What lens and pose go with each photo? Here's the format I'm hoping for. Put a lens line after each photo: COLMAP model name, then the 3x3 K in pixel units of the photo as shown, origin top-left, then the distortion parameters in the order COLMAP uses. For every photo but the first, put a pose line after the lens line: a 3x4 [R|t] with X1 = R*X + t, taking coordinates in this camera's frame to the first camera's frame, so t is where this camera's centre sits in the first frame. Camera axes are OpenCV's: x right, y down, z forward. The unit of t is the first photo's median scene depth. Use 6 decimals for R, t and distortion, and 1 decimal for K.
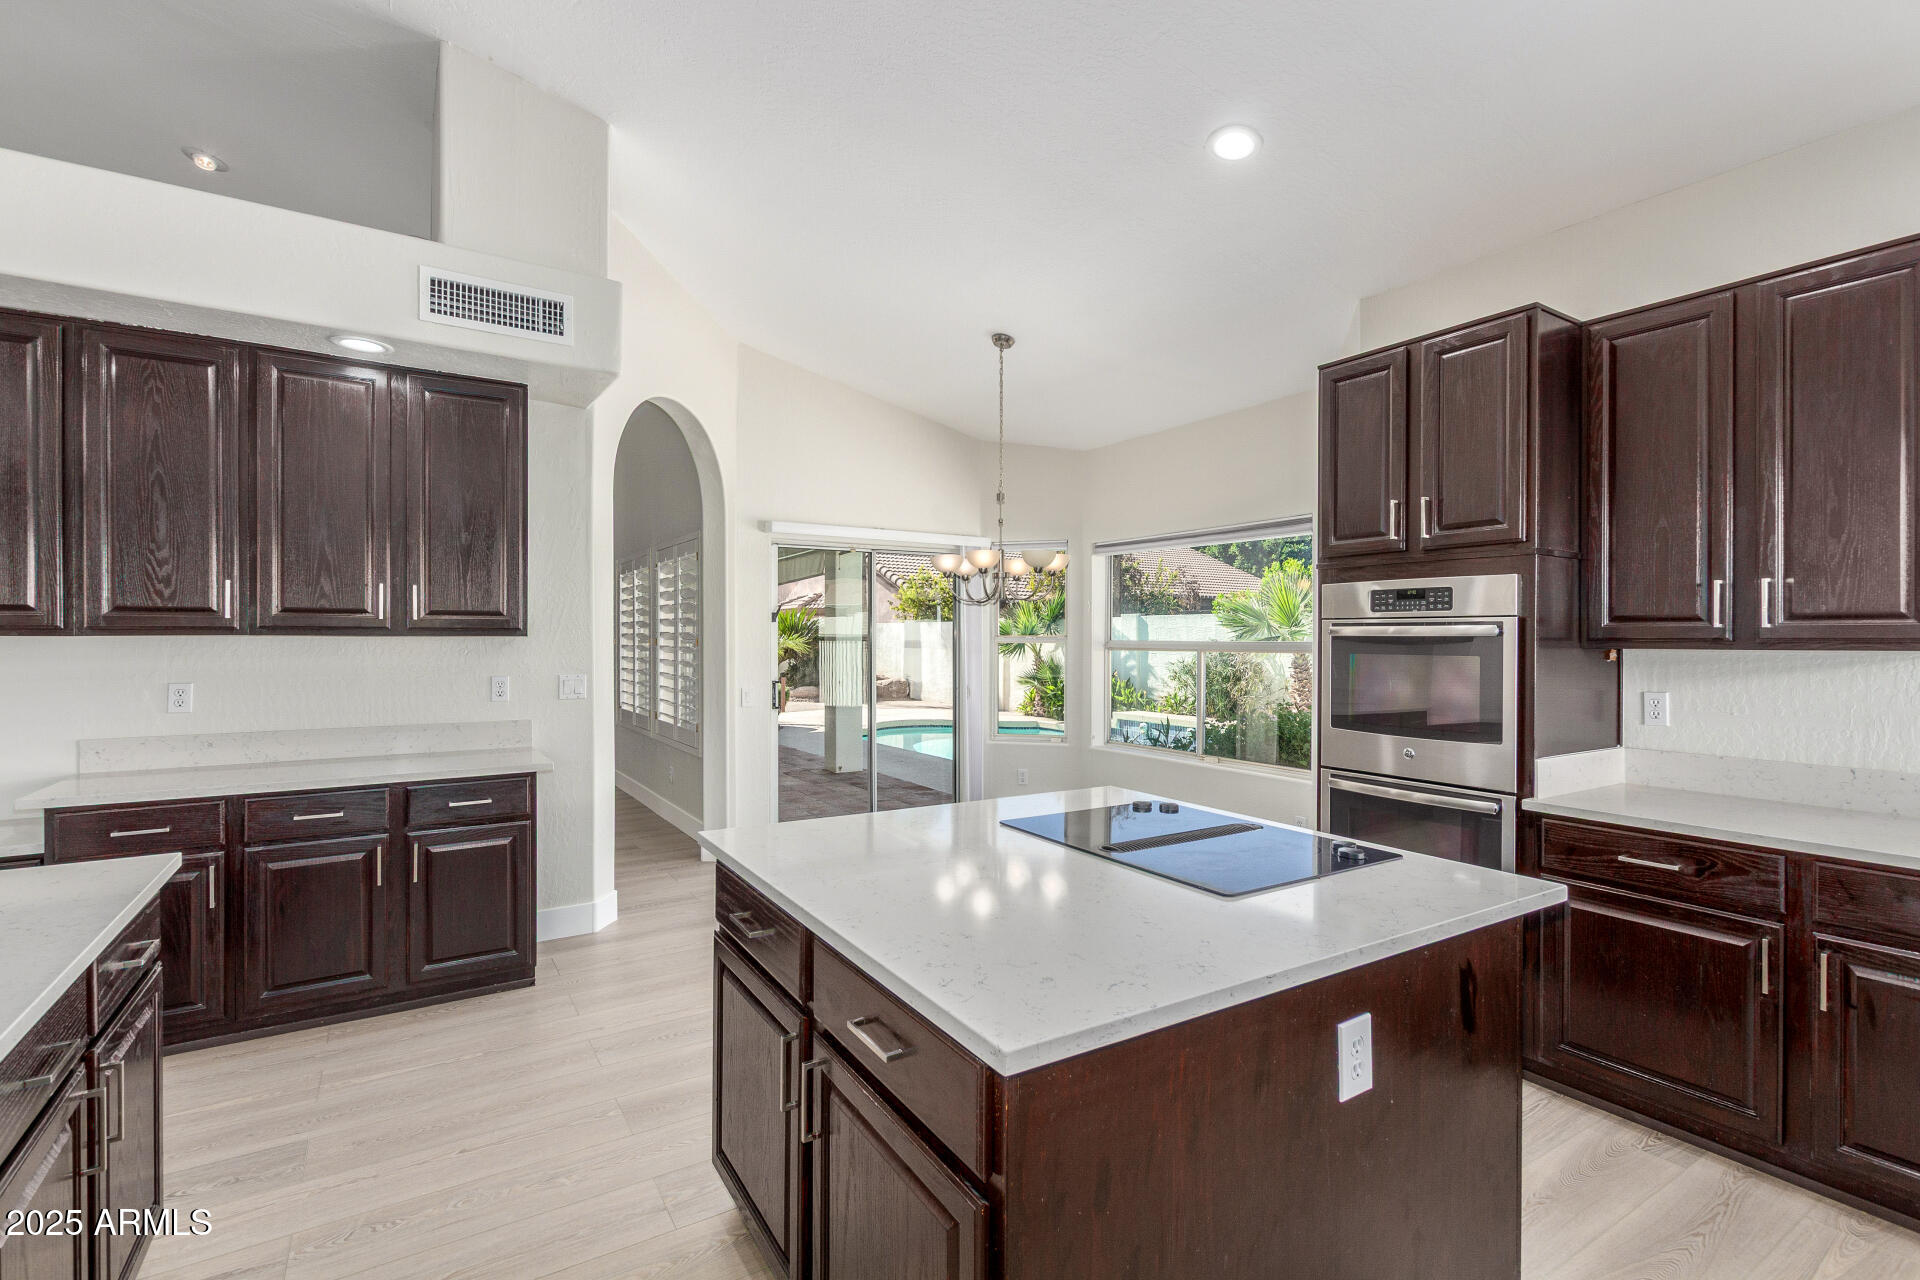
lens RADIAL K [[884.3, 0, 959.0], [0, 884.3, 645.1], [0, 0, 1]] dist [0.004441, -0.005078]
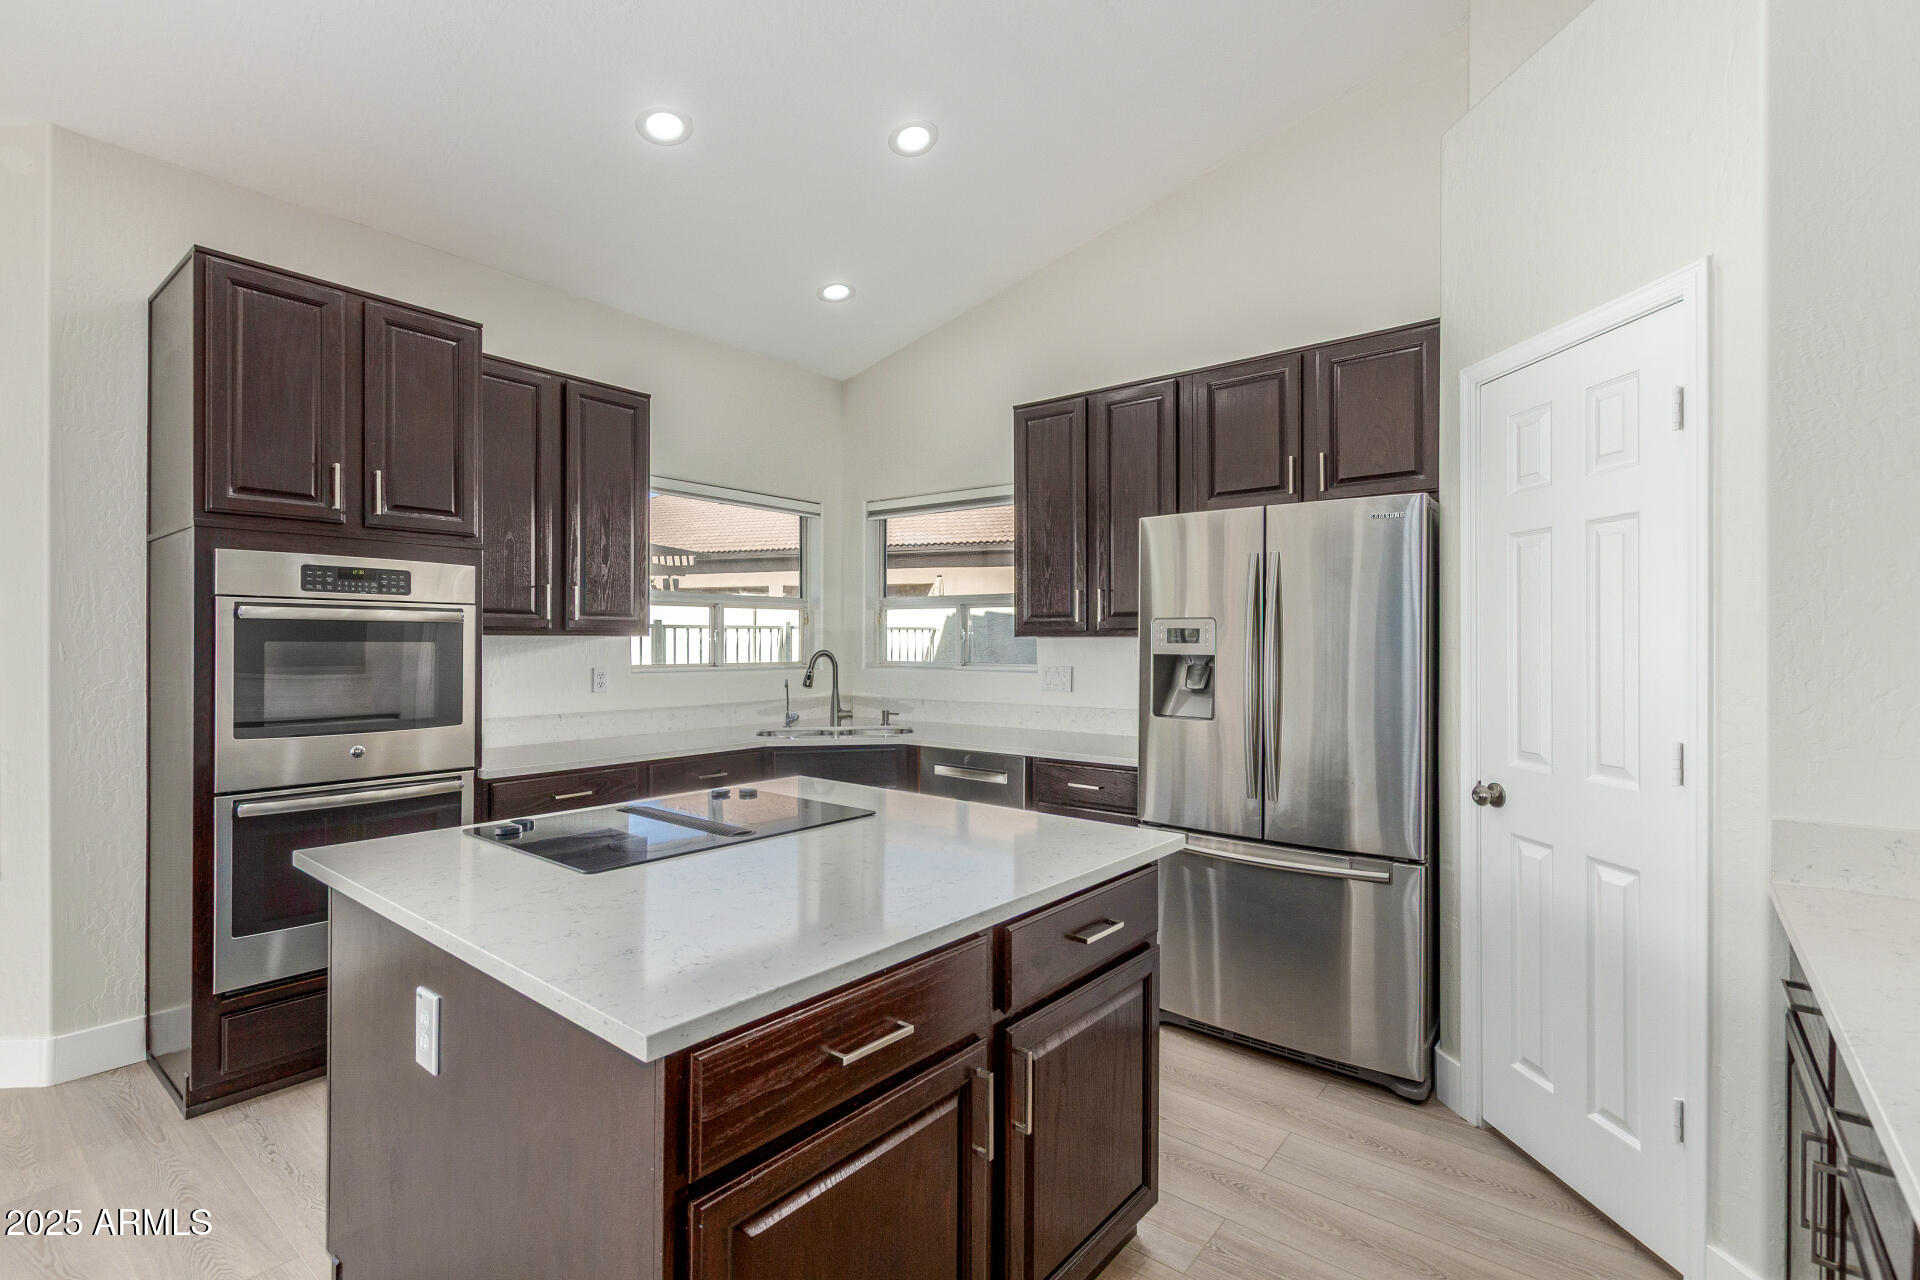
lens RADIAL K [[878.9, 0, 960.5], [0, 878.9, 642.1], [0, 0, 1]] dist [0.004022, -0.001412]
pose [[-0.320121, -0.002299, 0.947374, -0.468467], [0.004198, 0.999984, 0.003845, 0.009348], [-0.947367, 0.005208, -0.320106, 0.619086]]
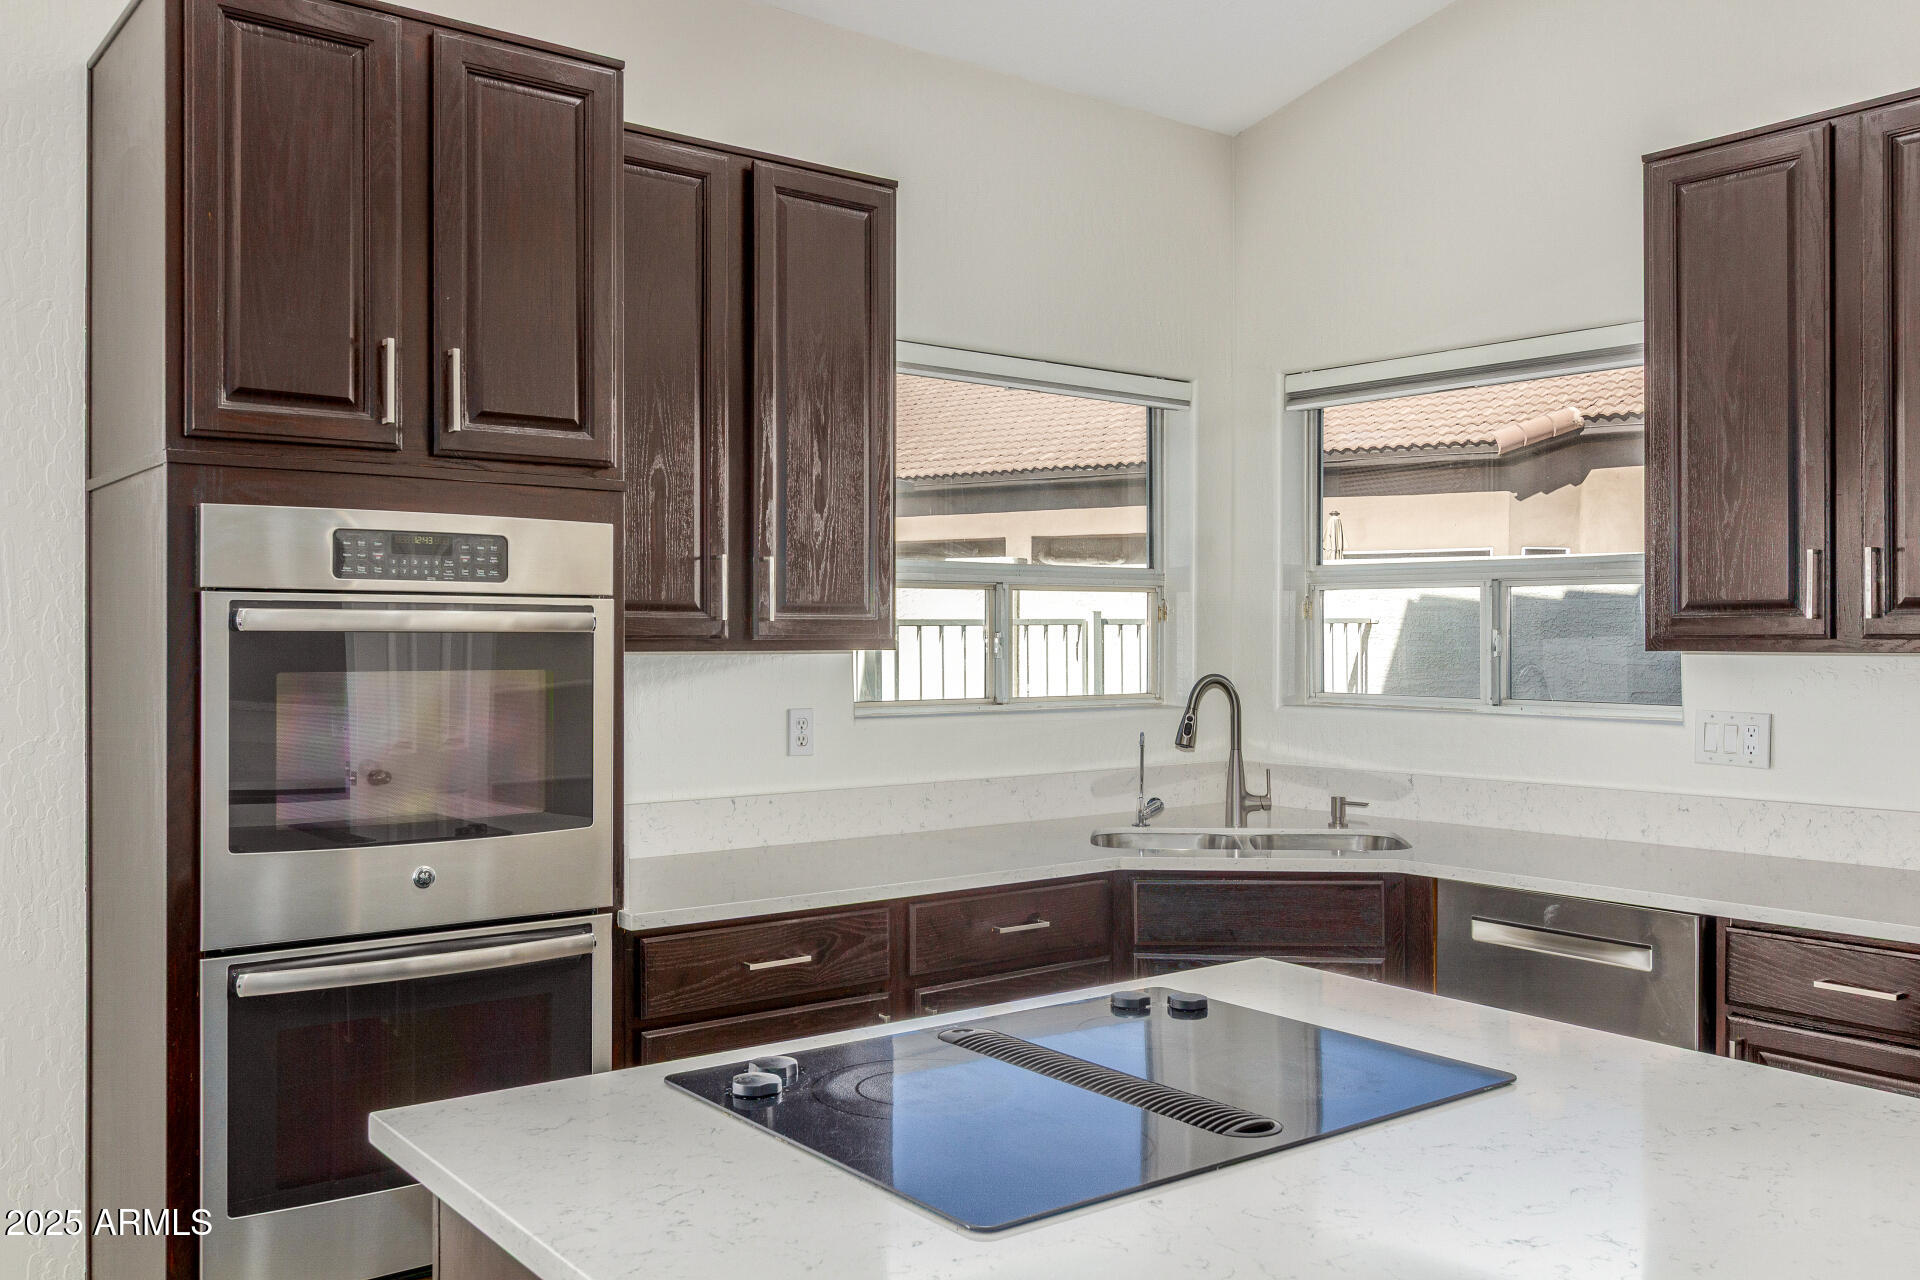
lens RADIAL K [[1618.8, 0, 960.0], [0, 1618.8, 640.0], [0, 0, 1]] dist [-0.003629, -0.004584]
pose [[-0.096470, -0.004829, 0.995324, -0.343919], [0.006375, 0.999965, 0.005469, -0.007528], [-0.995315, 0.006873, -0.096436, 0.696521]]
